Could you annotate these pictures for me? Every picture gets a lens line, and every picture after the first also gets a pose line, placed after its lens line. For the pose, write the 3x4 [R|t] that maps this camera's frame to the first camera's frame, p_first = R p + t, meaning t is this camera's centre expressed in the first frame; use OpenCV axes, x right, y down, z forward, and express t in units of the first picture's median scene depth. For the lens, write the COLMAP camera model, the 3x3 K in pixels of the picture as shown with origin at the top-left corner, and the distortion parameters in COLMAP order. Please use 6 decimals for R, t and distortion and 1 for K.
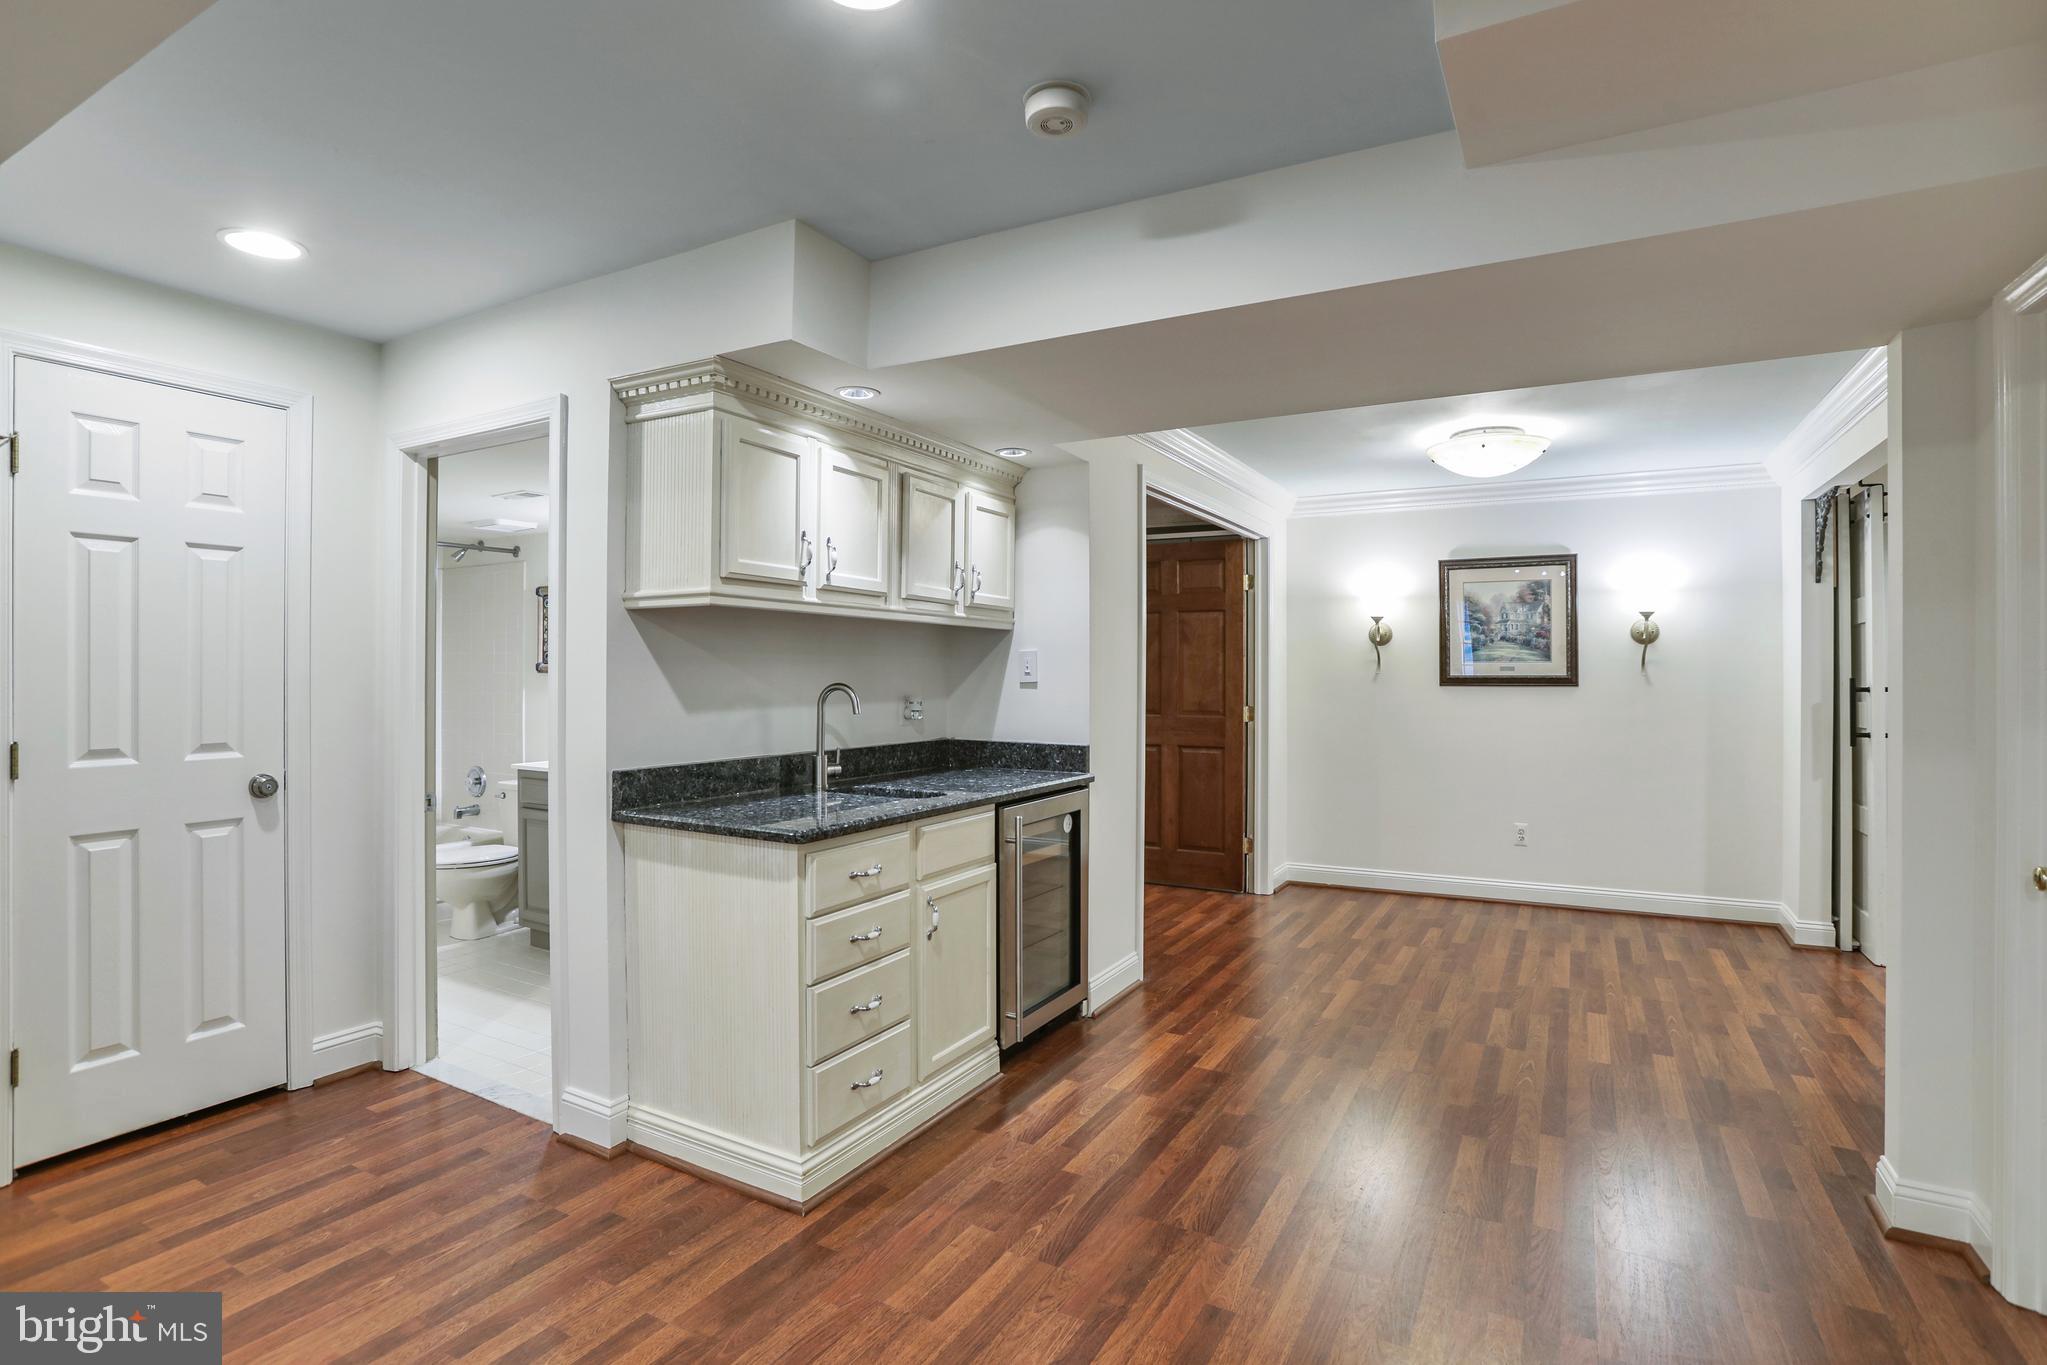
lens RADIAL K [[983.2, 0, 1018.1], [0, 983.2, 678.0], [0, 0, 1]] dist [-0.038358, -0.000412]
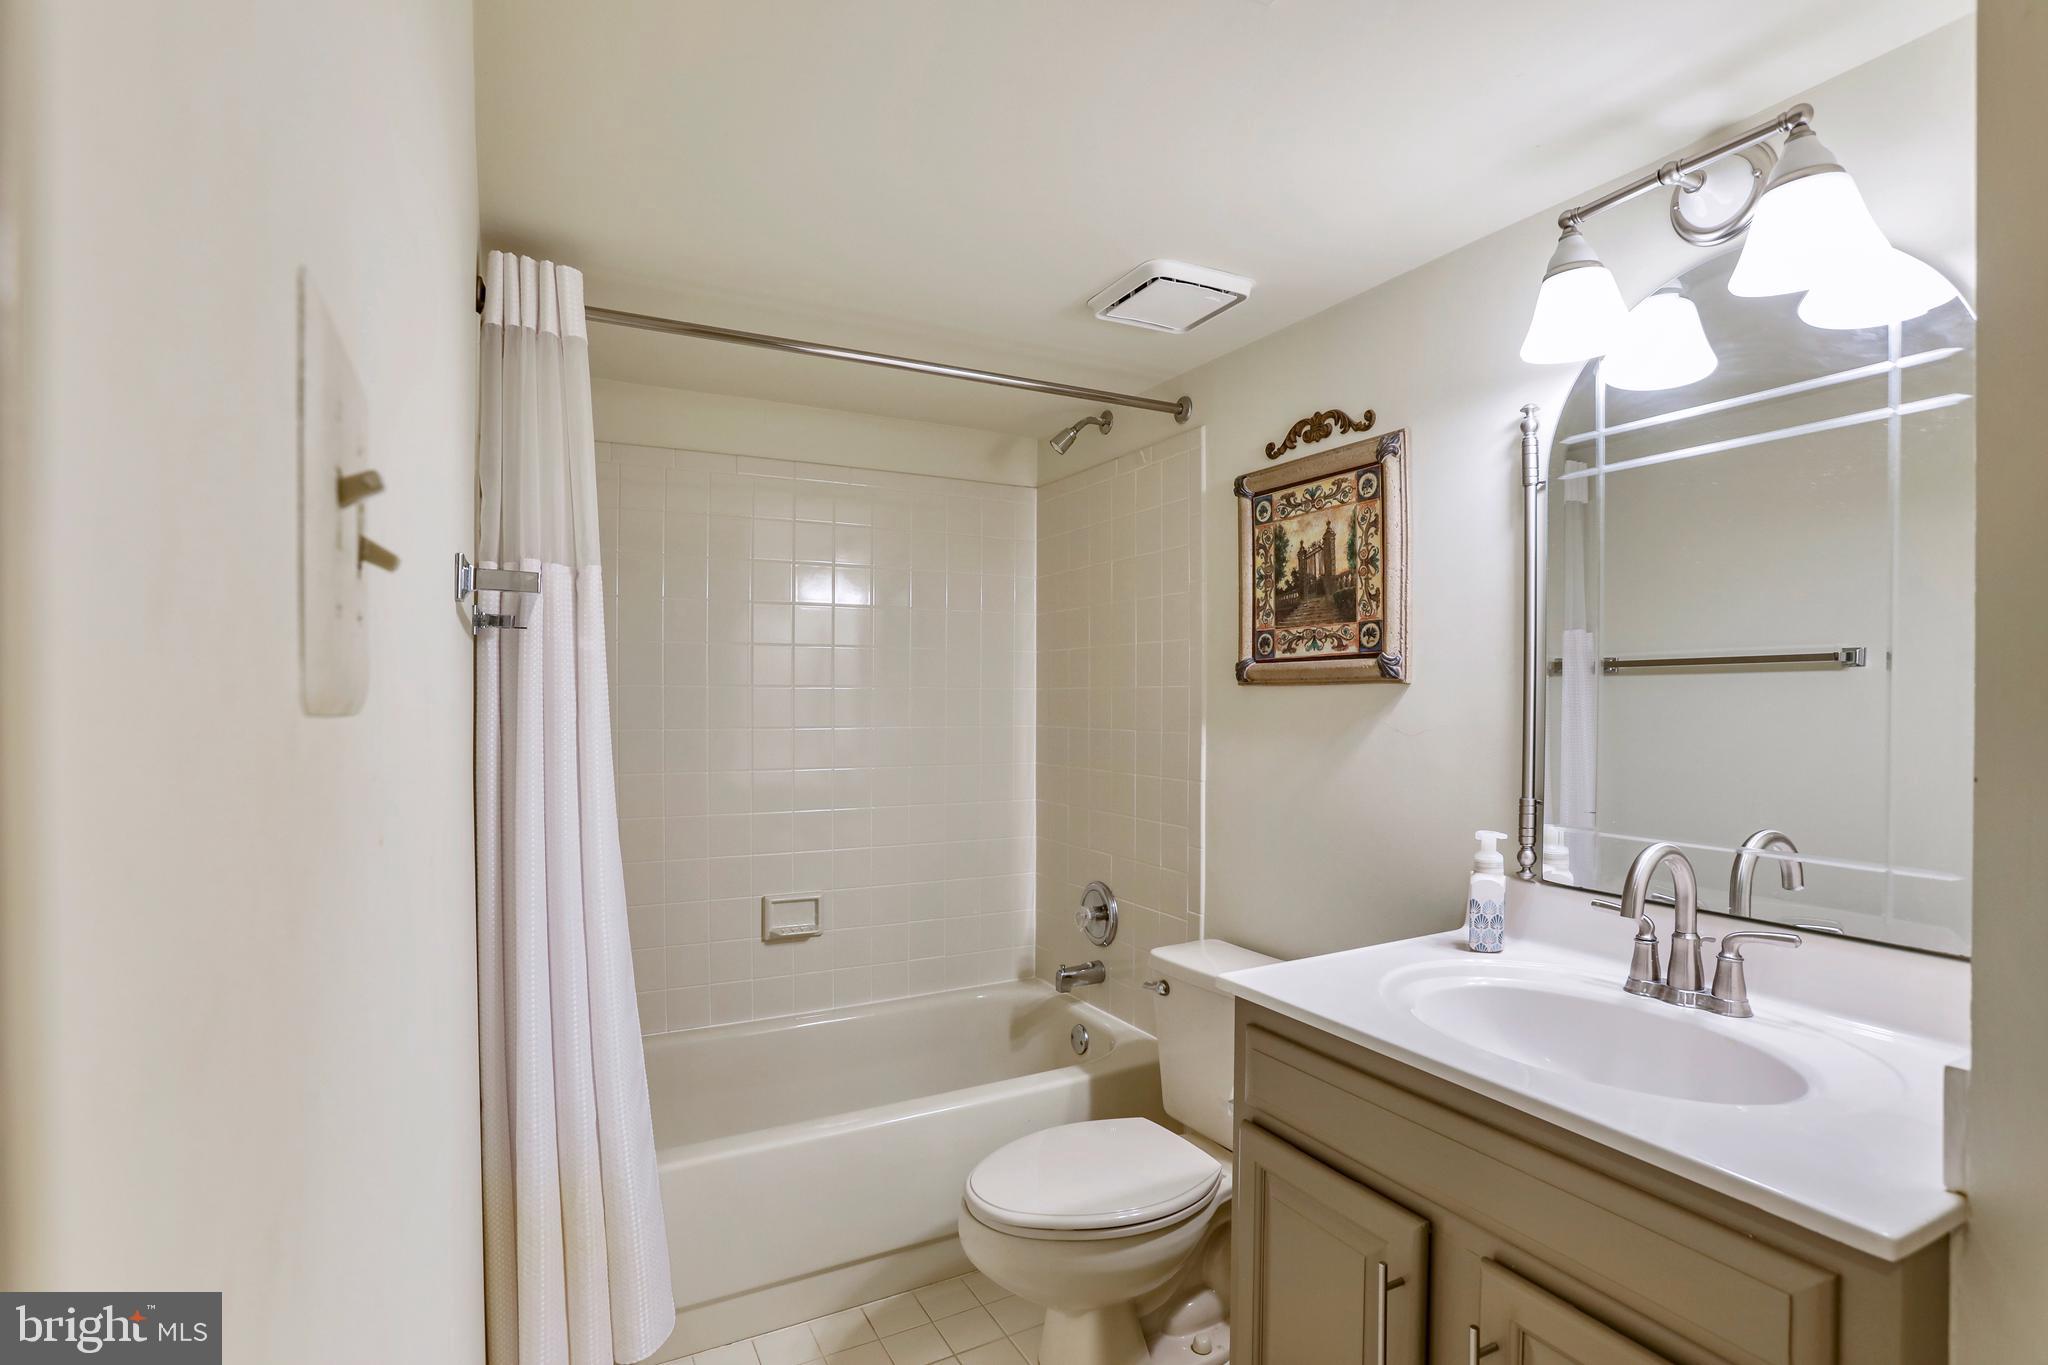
lens RADIAL K [[950.8, 0, 1017.5], [0, 950.8, 685.3], [0, 0, 1]] dist [-0.016014, 0.000378]
pose [[0.841685, 0.004046, -0.539954, -0.443492], [-0.000547, 0.999978, 0.006639, -0.009828], [0.539969, -0.005293, 0.841668, 0.764851]]
